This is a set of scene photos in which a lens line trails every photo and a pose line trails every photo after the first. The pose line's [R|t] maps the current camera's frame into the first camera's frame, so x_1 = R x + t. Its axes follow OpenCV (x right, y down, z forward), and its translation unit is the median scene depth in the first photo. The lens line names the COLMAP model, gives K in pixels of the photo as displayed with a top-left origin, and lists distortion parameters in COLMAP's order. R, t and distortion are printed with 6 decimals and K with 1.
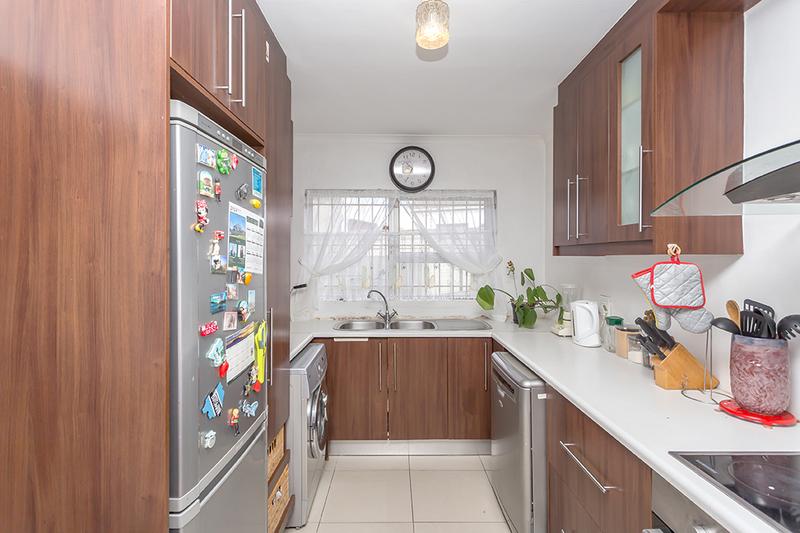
lens RADIAL K [[381.6, 0, 397.7], [0, 381.6, 256.1], [0, 0, 1]] dist [0.000551, 0.000271]
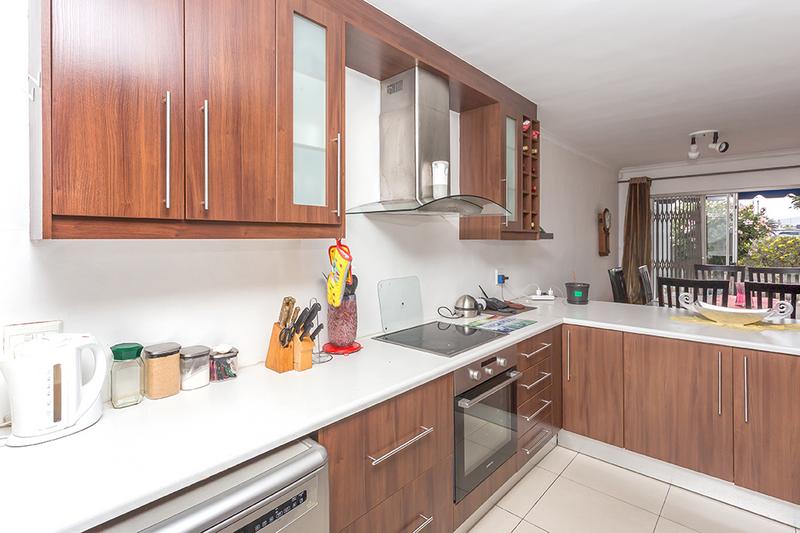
lens RADIAL K [[398.0, 0, 402.8], [0, 398.0, 241.6], [0, 0, 1]] dist [0.000375, 0.000633]
pose [[-0.741457, 0.001362, 0.670999, -0.162425], [0.001657, 0.999999, -0.000199, 0.003330], [-0.670998, 0.000964, -0.741459, 1.258631]]
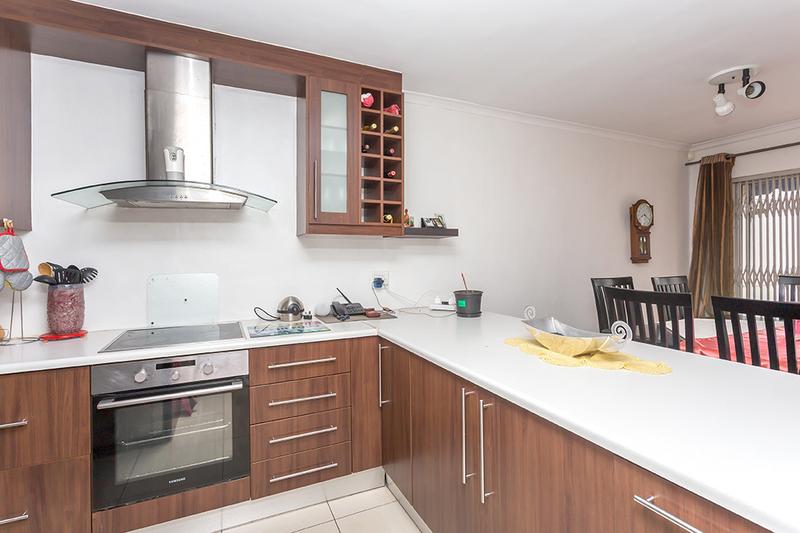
lens RADIAL K [[381.6, 0, 397.7], [0, 381.6, 256.1], [0, 0, 1]] dist [0.000551, 0.000271]
pose [[-0.420000, -0.006324, 0.907502, -0.634214], [0.000772, 0.999973, 0.007326, 0.054778], [-0.907524, 0.003778, -0.419984, 0.277947]]
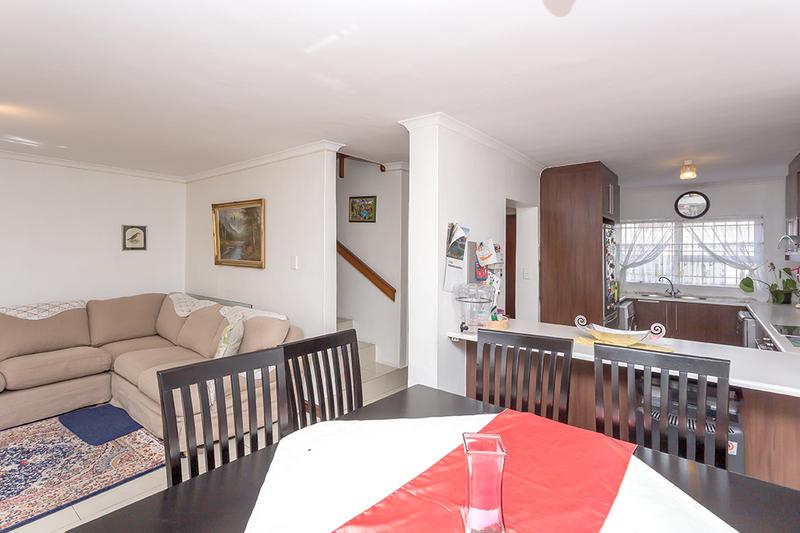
lens RADIAL K [[388.0, 0, 394.0], [0, 388.0, 248.5], [0, 0, 1]] dist [-0.001184, -0.000553]
pose [[0.776173, 0.000572, -0.630520, 0.160946], [-0.002460, 0.999995, -0.002121, -0.055961], [0.630516, 0.003197, 0.776170, -1.864678]]
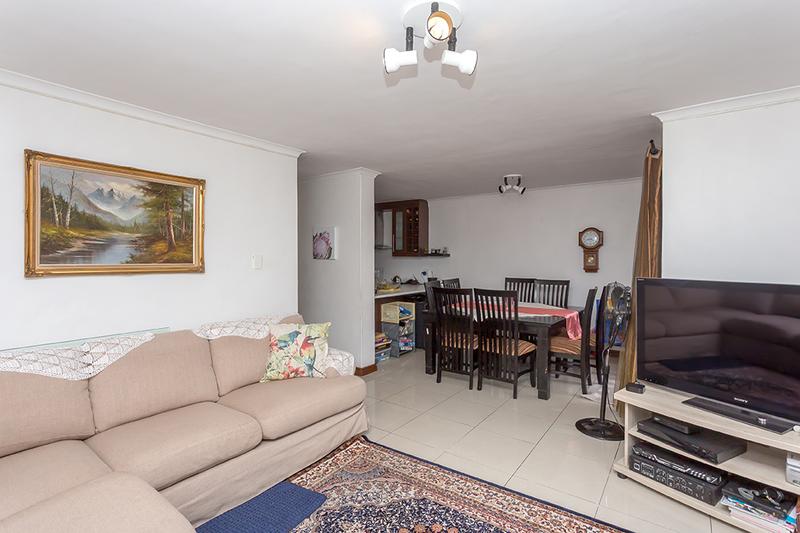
lens RADIAL K [[392.5, 0, 411.0], [0, 392.5, 266.6], [0, 0, 1]] dist [0.001600, 0.000445]
pose [[0.575379, -0.024721, 0.817514, -2.533141], [-0.000812, 0.999525, 0.030796, -0.024422], [-0.817887, -0.018383, 0.575085, -2.307315]]
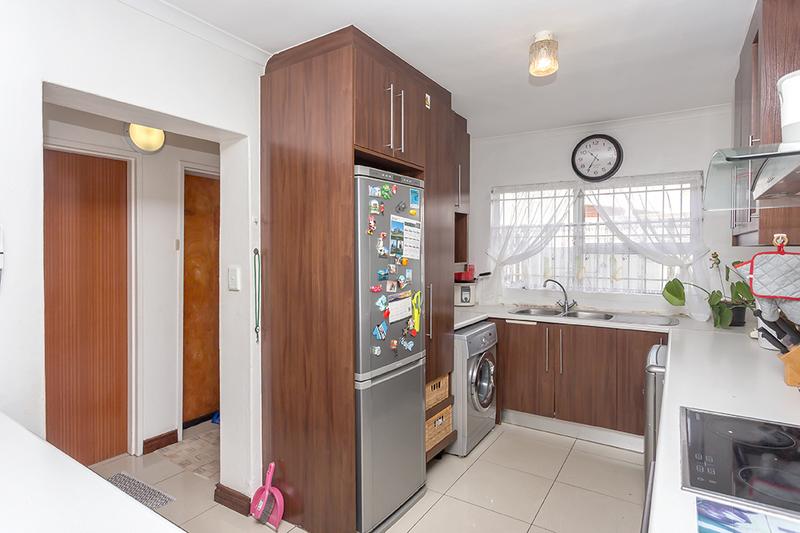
lens RADIAL K [[427.6, 0, 401.1], [0, 427.6, 255.4], [0, 0, 1]] dist [-0.000573, 0.000221]
pose [[0.837854, 0.007957, -0.545836, 0.369668], [0.002536, 0.999826, 0.018467, 0.000084], [0.545888, -0.016857, 0.837689, -0.323774]]
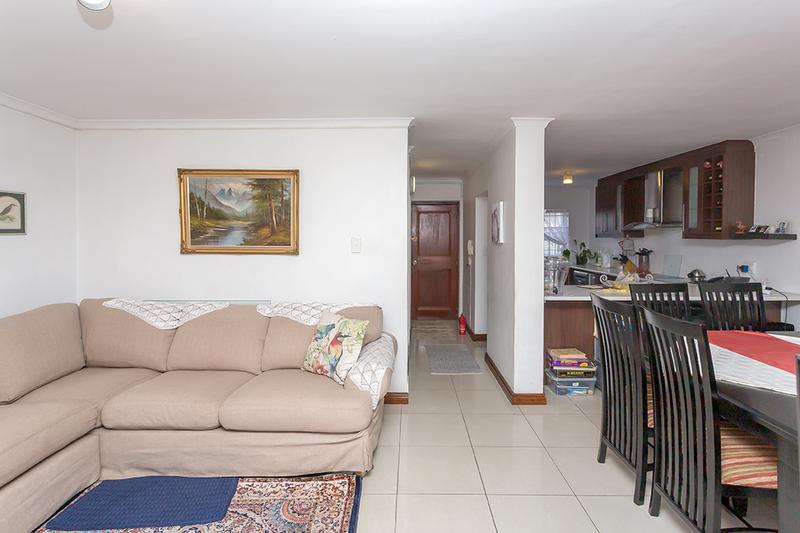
lens RADIAL K [[398.0, 0, 402.8], [0, 398.0, 241.6], [0, 0, 1]] dist [0.000375, 0.000633]
pose [[0.999875, -0.004097, -0.015289, -1.211403], [0.004377, 0.999822, 0.018357, -0.039235], [0.015211, -0.018422, 0.999715, -2.458150]]
